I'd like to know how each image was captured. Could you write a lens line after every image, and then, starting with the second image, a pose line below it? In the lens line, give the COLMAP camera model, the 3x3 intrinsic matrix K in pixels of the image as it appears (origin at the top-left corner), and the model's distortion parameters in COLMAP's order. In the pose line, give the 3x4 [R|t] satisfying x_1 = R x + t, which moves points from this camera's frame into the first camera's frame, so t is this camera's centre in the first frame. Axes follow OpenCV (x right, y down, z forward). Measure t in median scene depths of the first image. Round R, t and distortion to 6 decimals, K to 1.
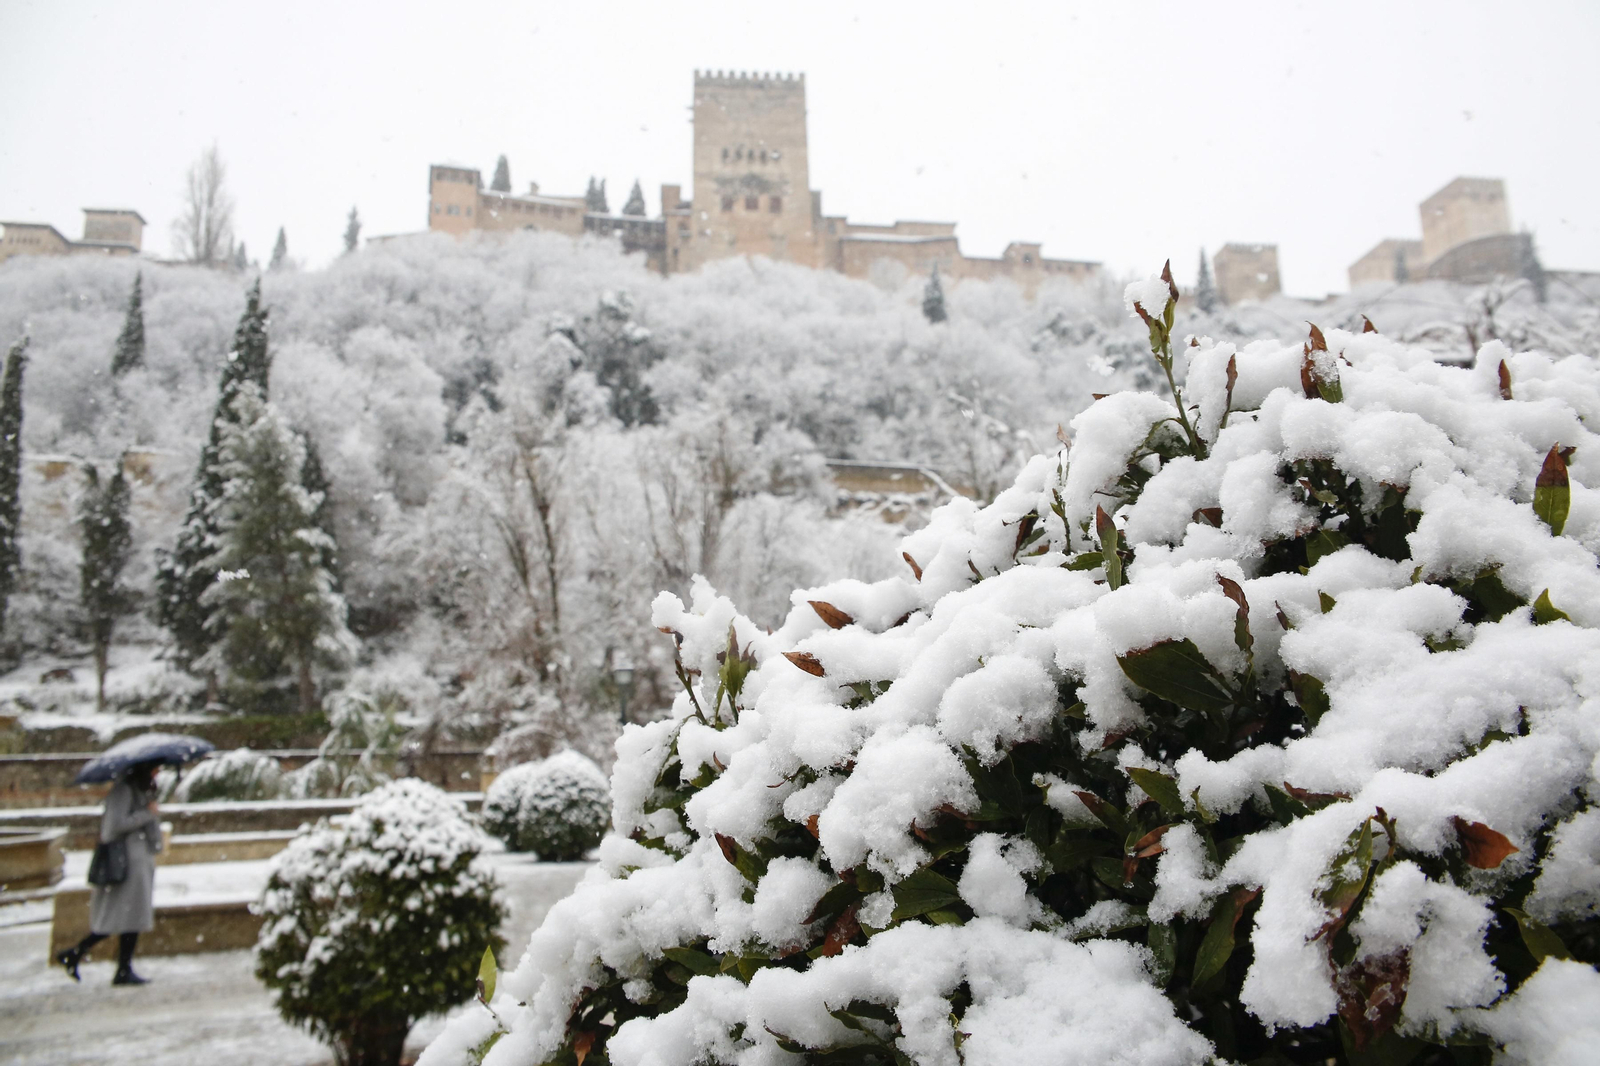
lens RADIAL K [[1195.6, 0, 872.7], [0, 1195.6, 523.8], [0, 0, 1]] dist [-0.110015, 0.088313]
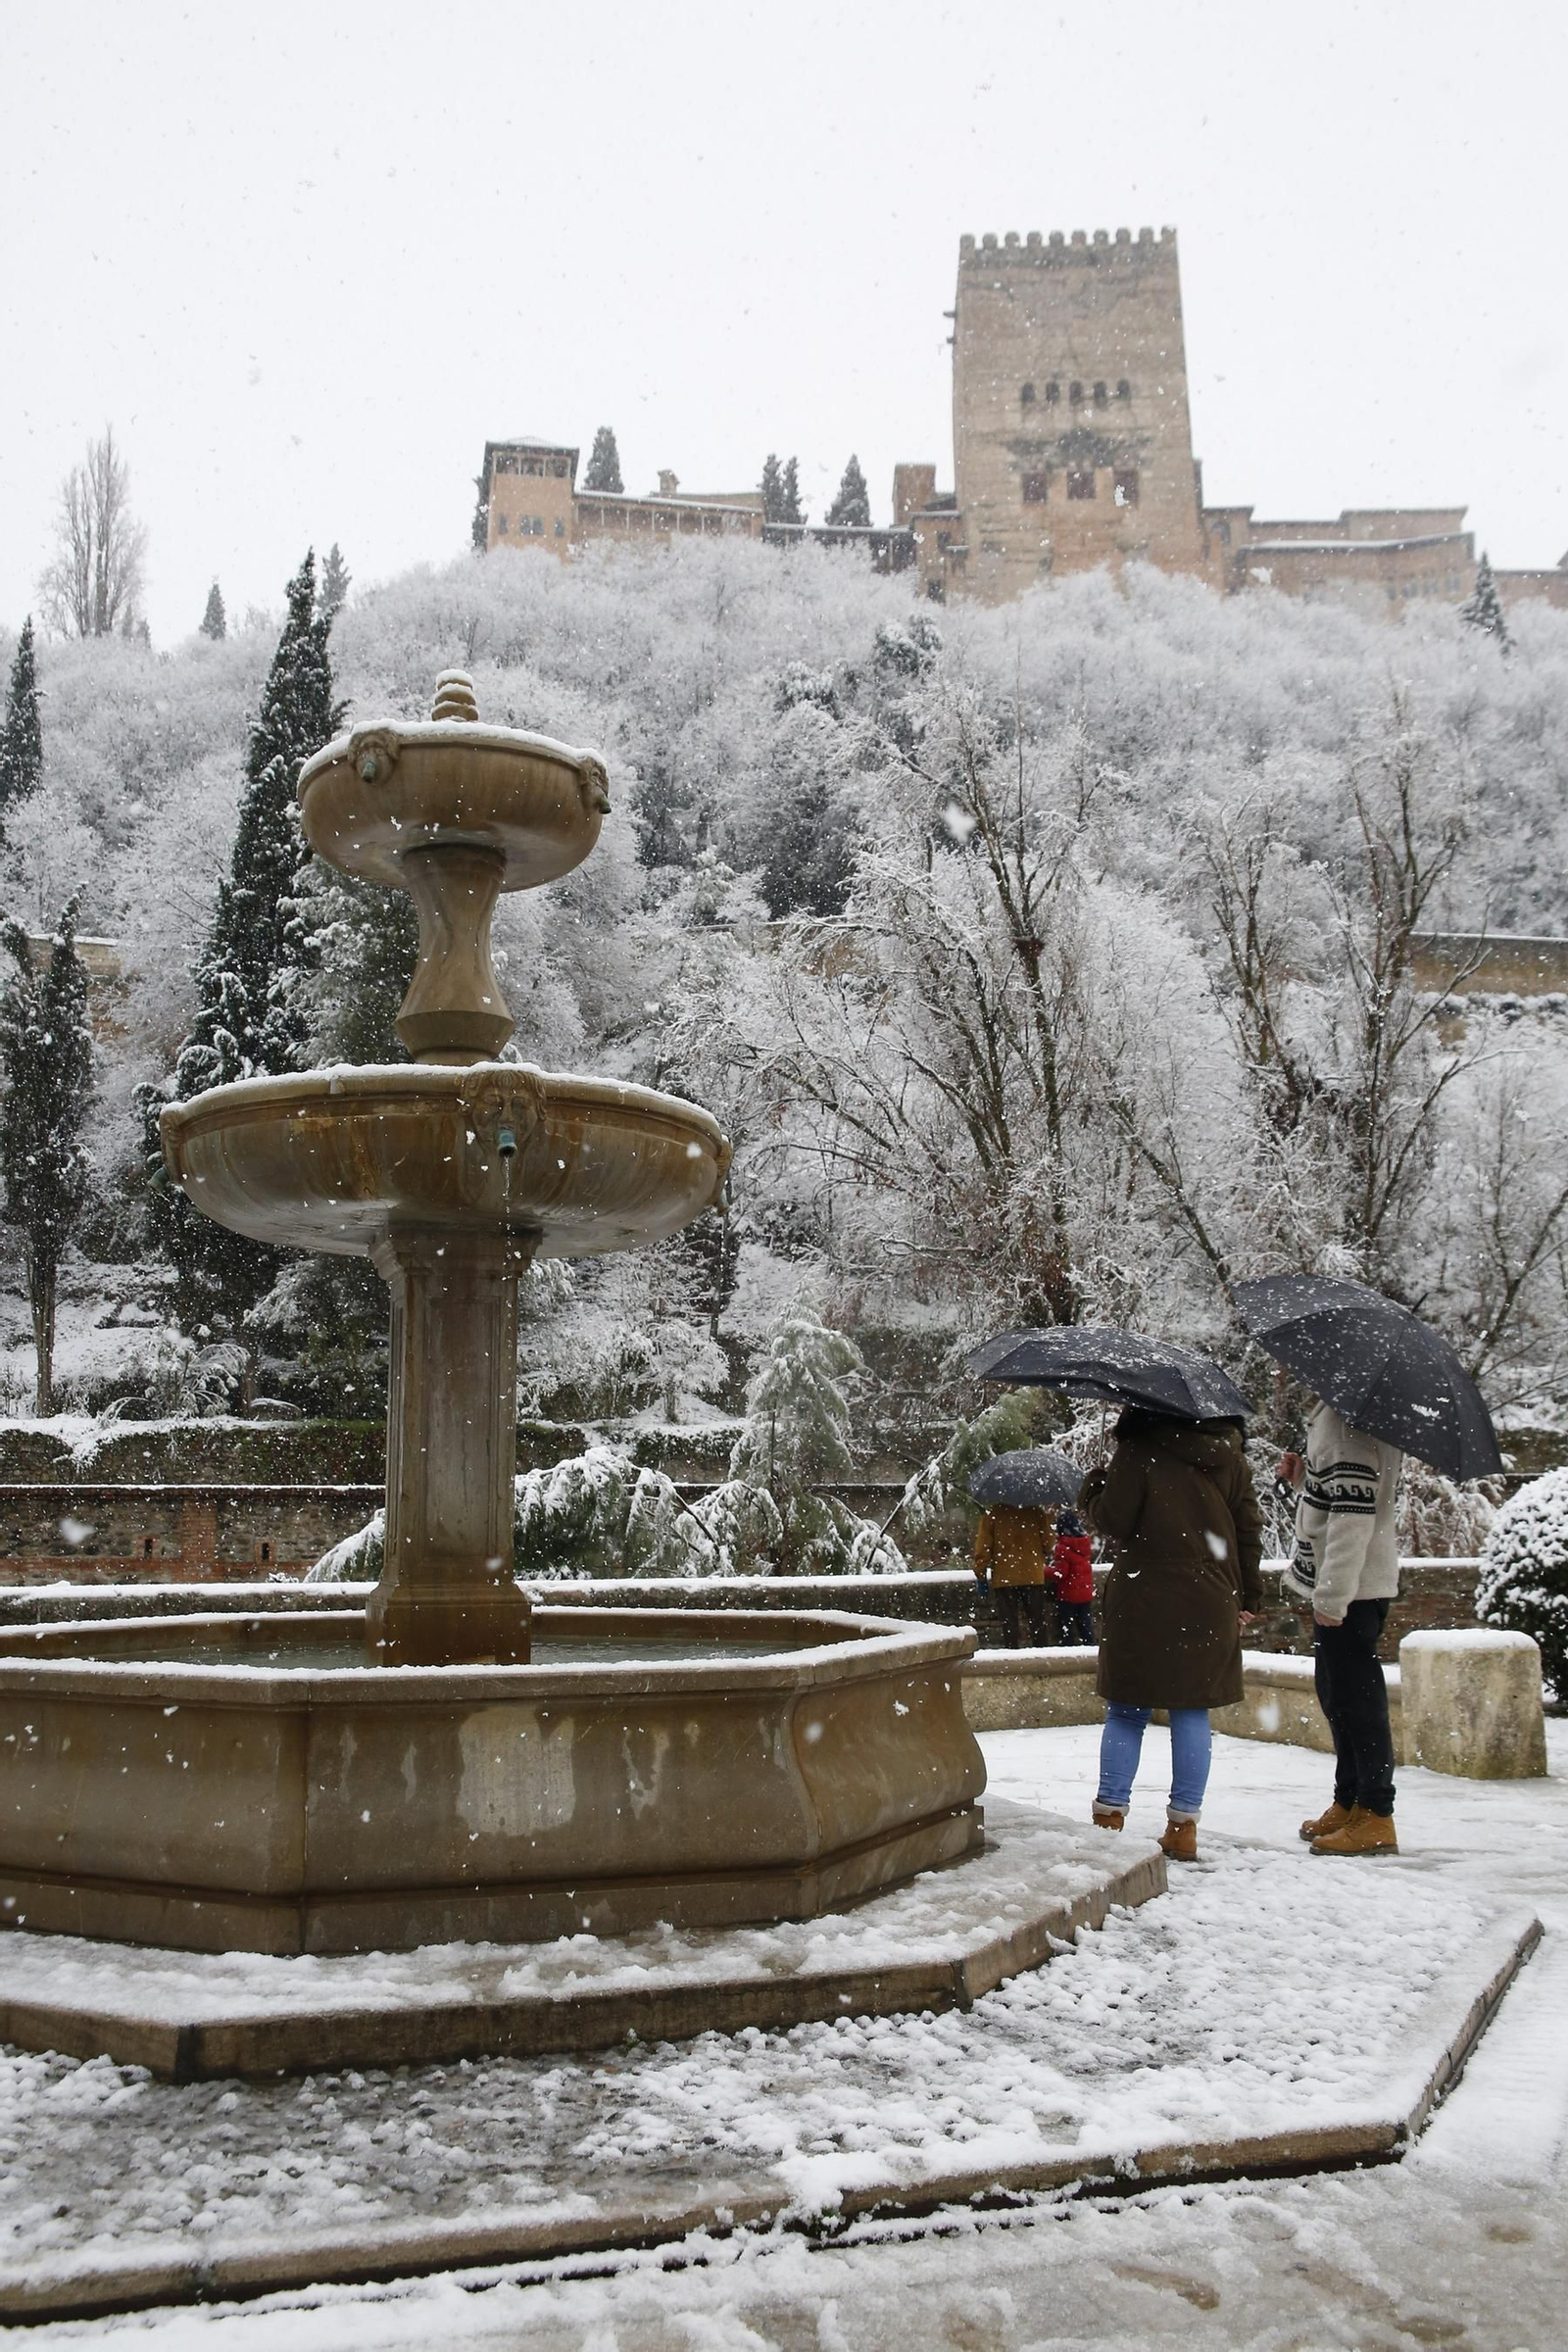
lens RADIAL K [[2103.7, 0, 784.0], [0, 2103.7, 1176.0], [0, 0, 1]] dist [-0.032508, -0.000429]
pose [[0.983703, -0.011428, -0.179439, -0.107591], [0.014717, 0.999747, 0.017011, 0.027761], [0.179199, -0.019374, 0.983622, 0.092608]]
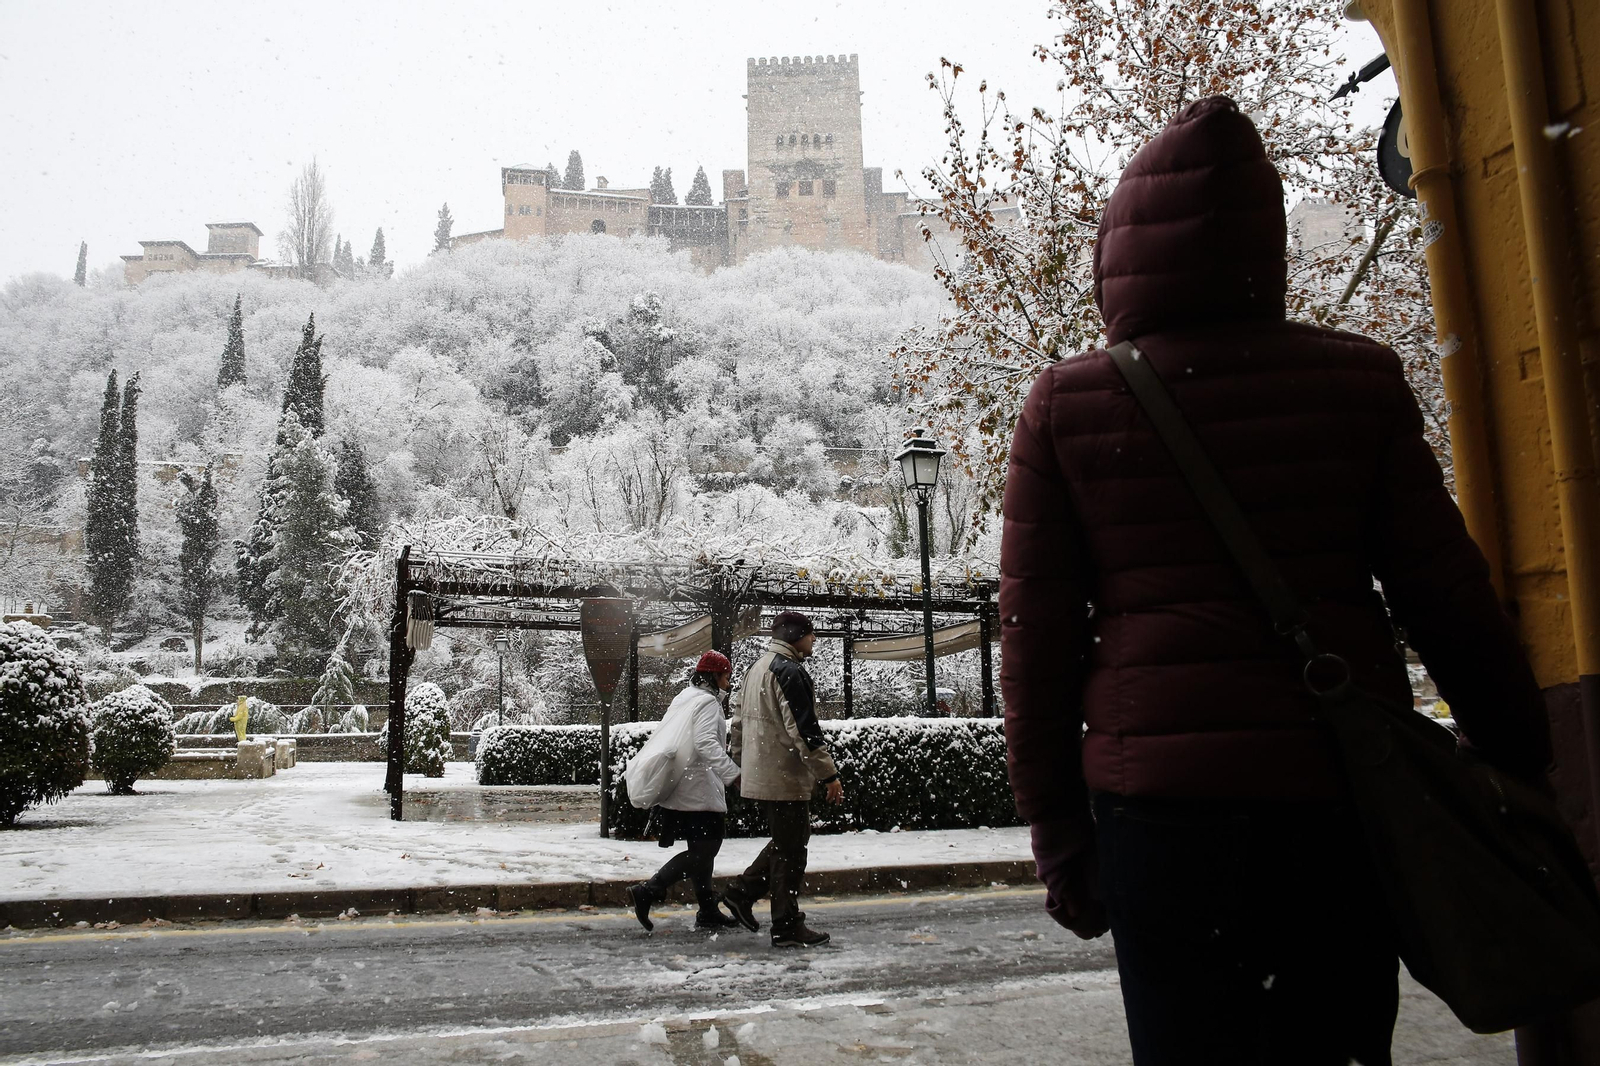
lens RADIAL K [[1247.6, 0, 800.0], [0, 1247.6, 533.0], [0, 0, 1]] dist [-0.057868, 0.004400]
pose [[0.985005, -0.009286, -0.172273, 0.118333], [0.015521, 0.999271, 0.034877, -0.015011], [0.171824, -0.037028, 0.984432, -0.110701]]
